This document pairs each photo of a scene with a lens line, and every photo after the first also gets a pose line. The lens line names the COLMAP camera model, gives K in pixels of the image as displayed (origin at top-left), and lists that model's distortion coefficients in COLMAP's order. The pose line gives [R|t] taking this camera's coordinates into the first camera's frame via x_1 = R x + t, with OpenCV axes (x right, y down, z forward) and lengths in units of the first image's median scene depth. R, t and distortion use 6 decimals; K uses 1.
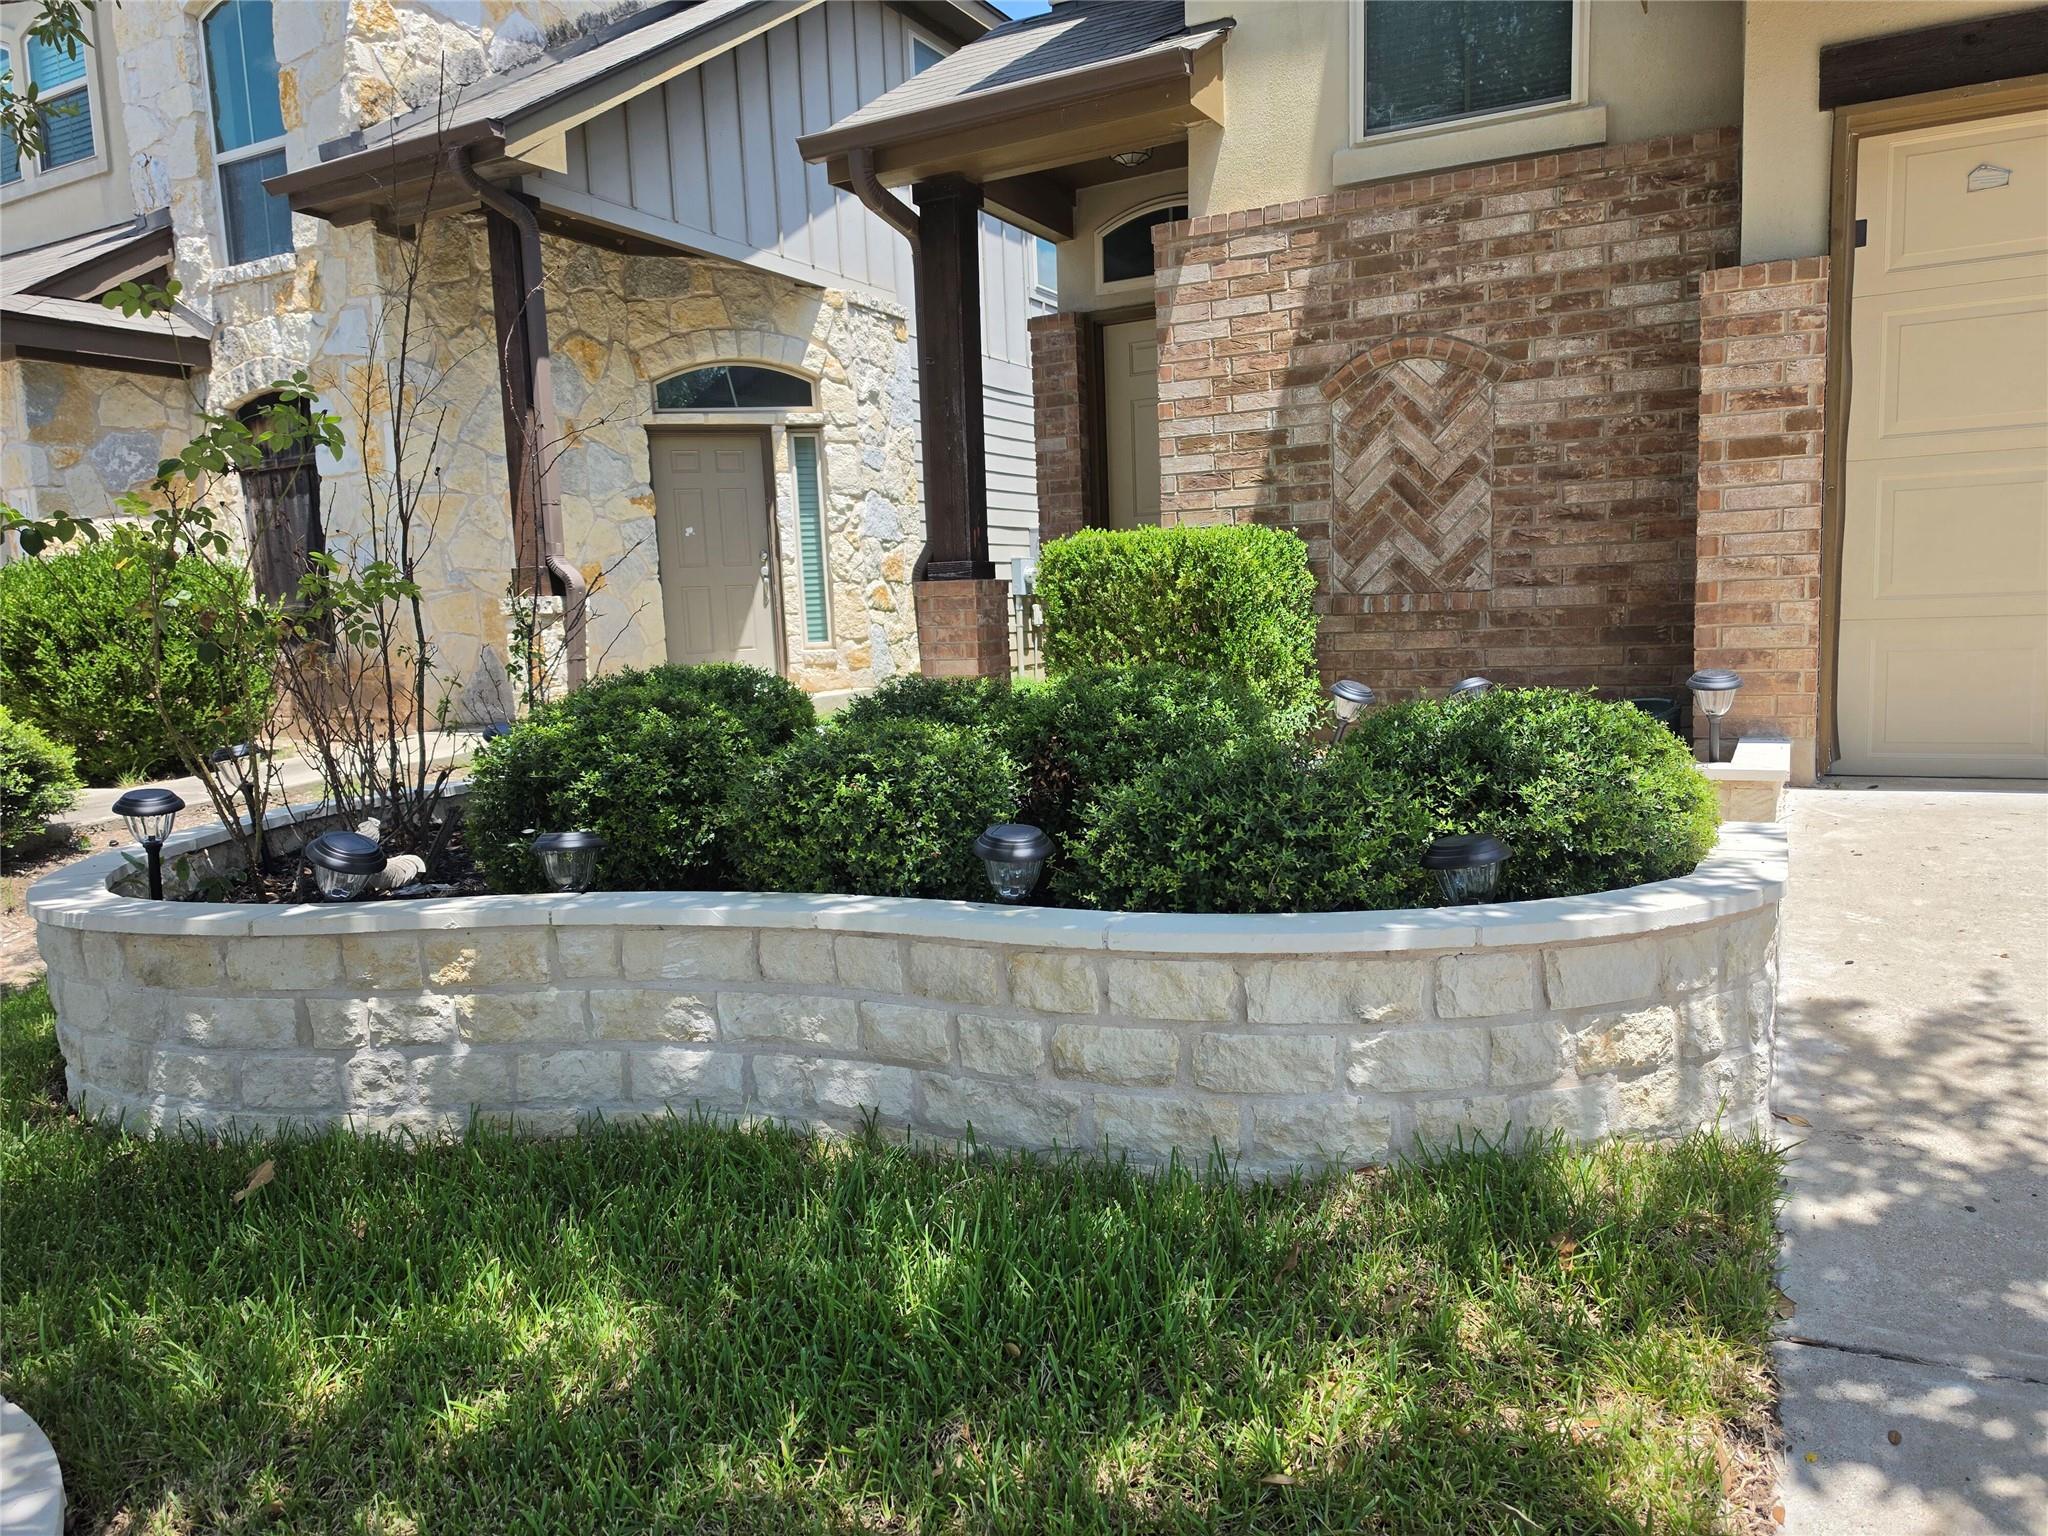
lens RADIAL K [[1375.3, 0, 1048.6], [0, 1375.3, 787.7], [0, 0, 1]] dist [0.105195, -0.153258]
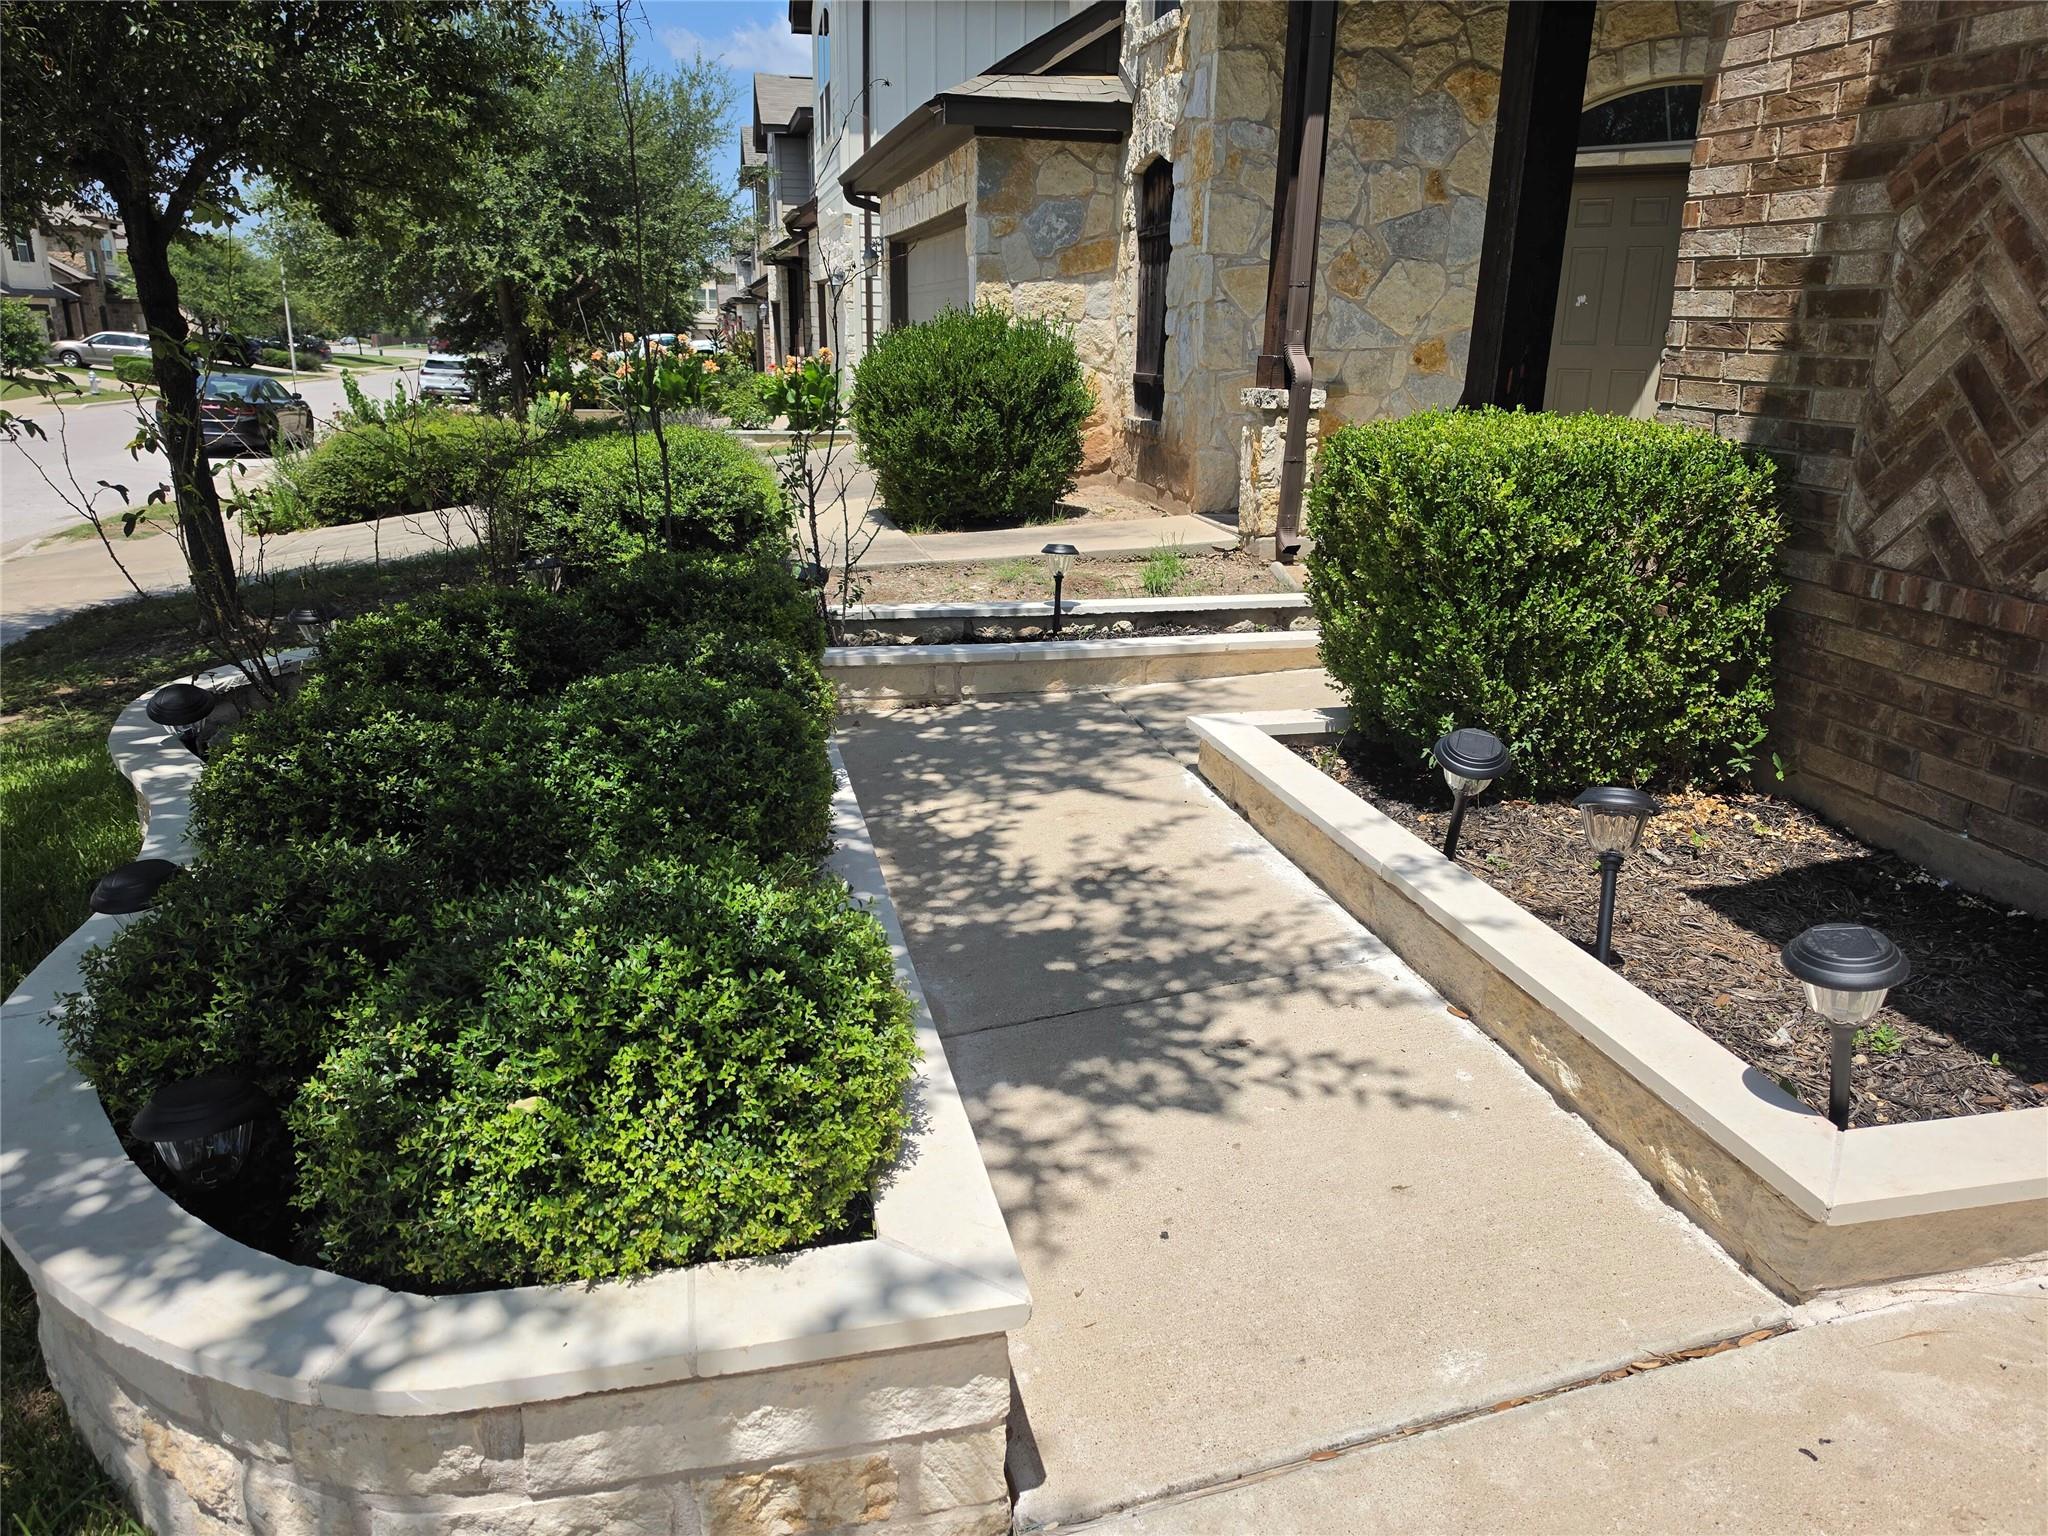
lens RADIAL K [[1422.7, 0, 1024.1], [0, 1422.7, 803.0], [0, 0, 1]] dist [-0.008057, -0.005997]
pose [[0.651728, 0.285995, -0.702466, 0.441901], [-0.139696, 0.955600, 0.259449, -0.150381], [0.745477, -0.070959, 0.662743, 0.350152]]
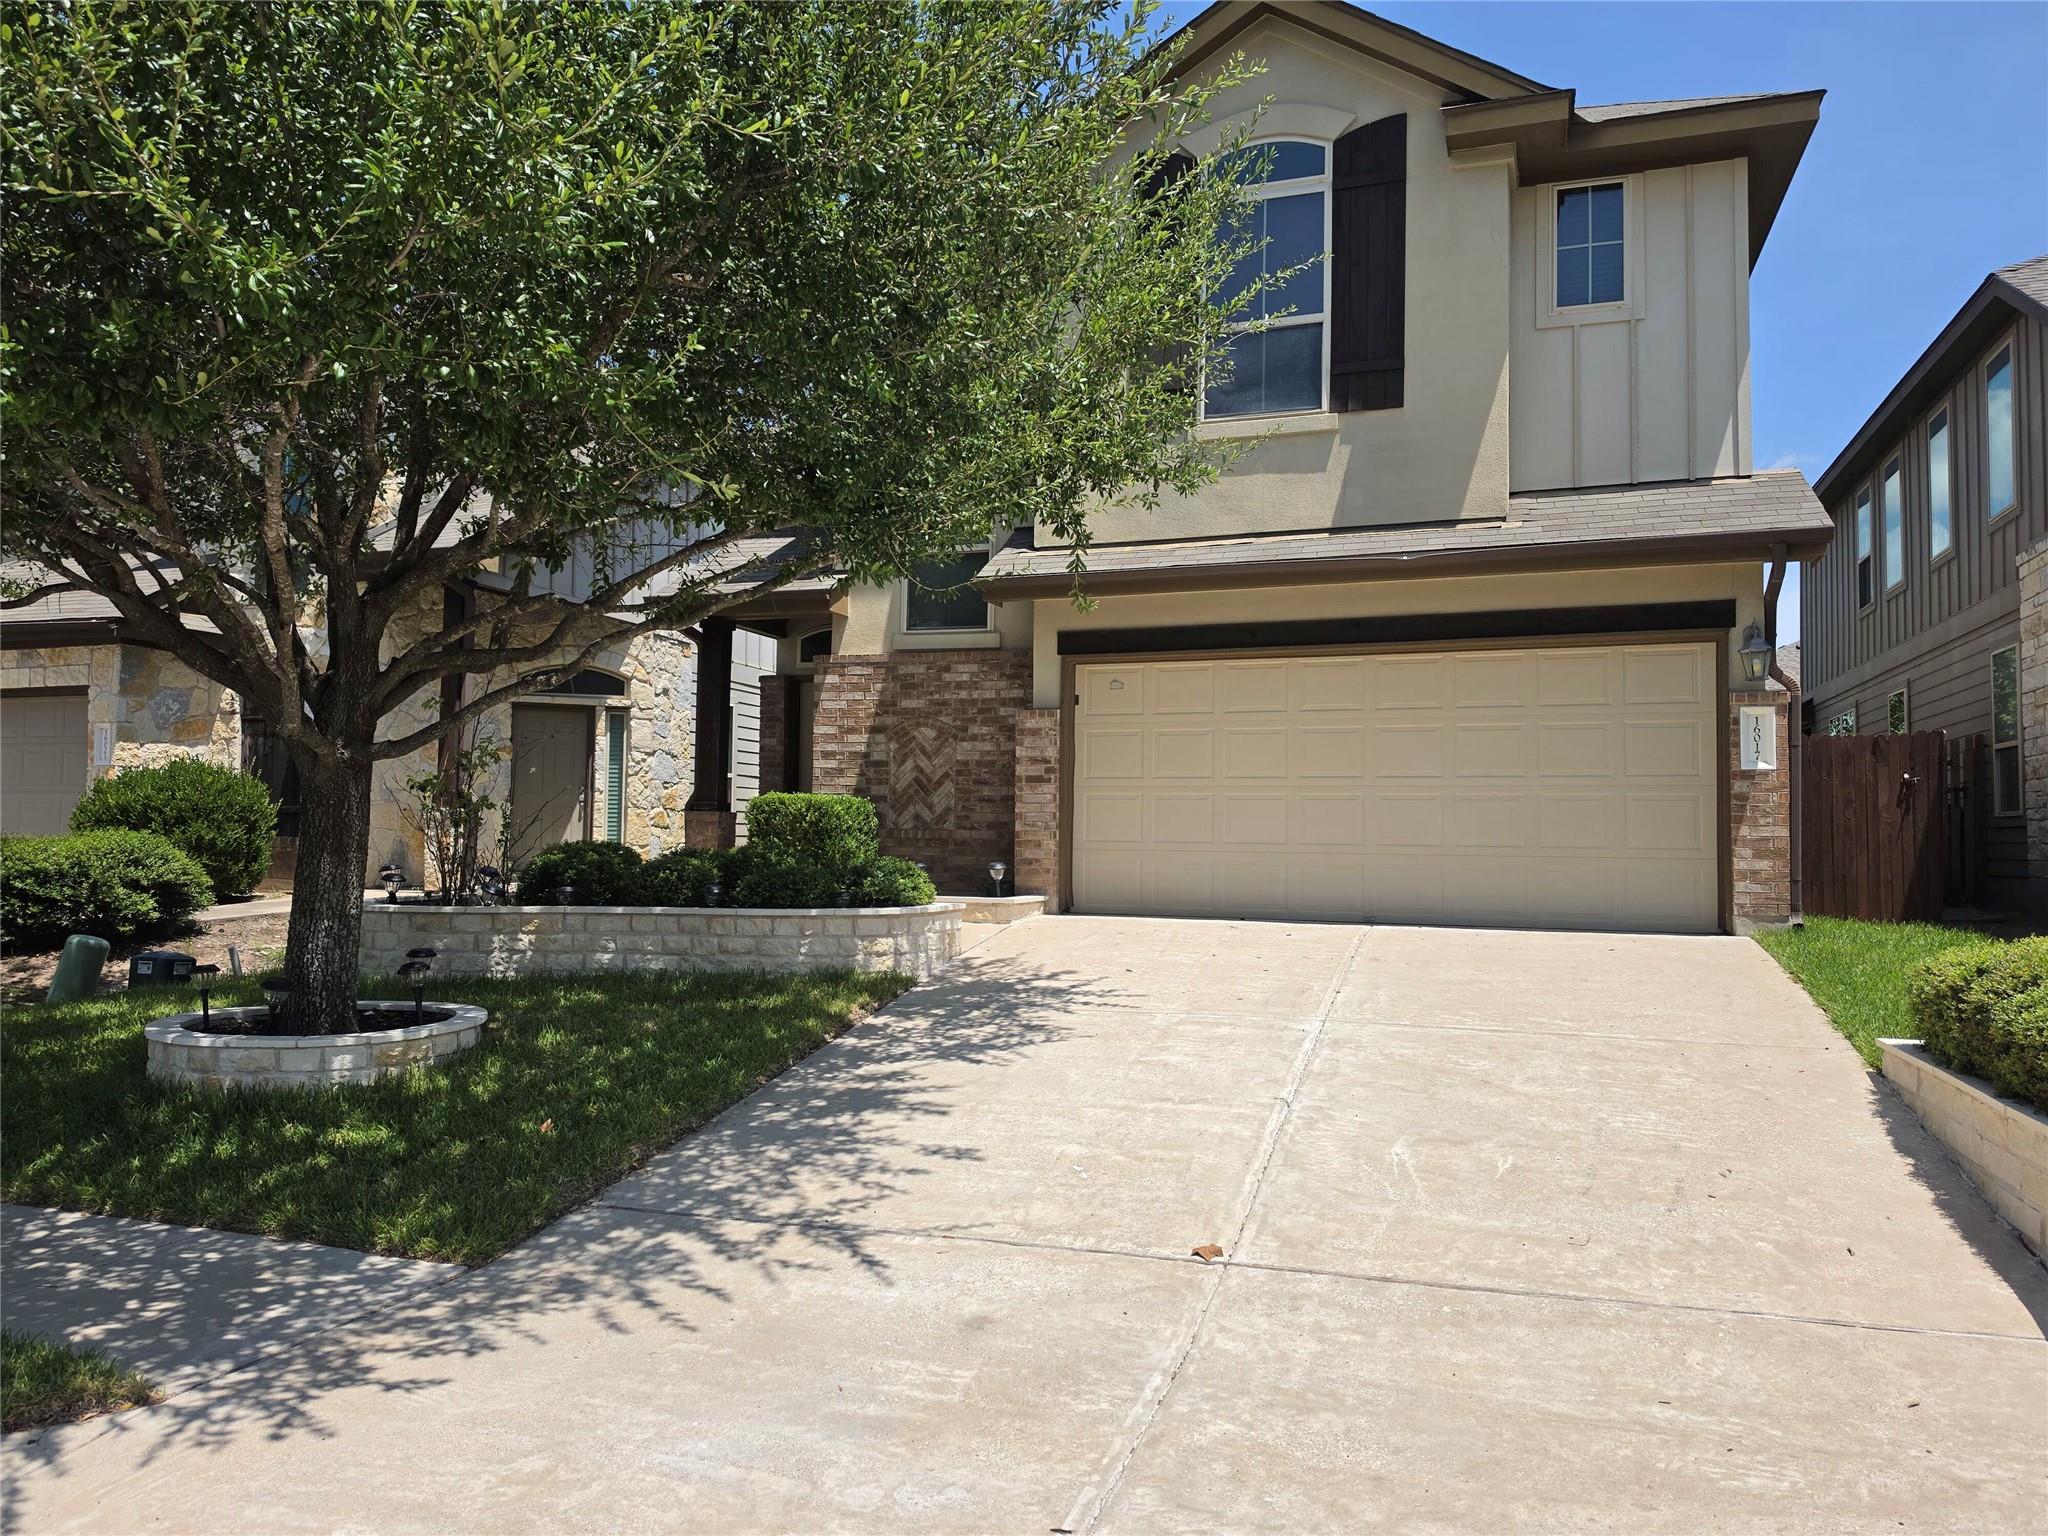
lens RADIAL K [[1375.3, 0, 1048.6], [0, 1375.3, 787.7], [0, 0, 1]] dist [0.105195, -0.153258]
pose [[0.984792, 0.057805, 0.163838, 0.098646], [-0.028943, 0.984434, -0.173357, 0.165235], [-0.171309, 0.165979, 0.971136, -1.155367]]
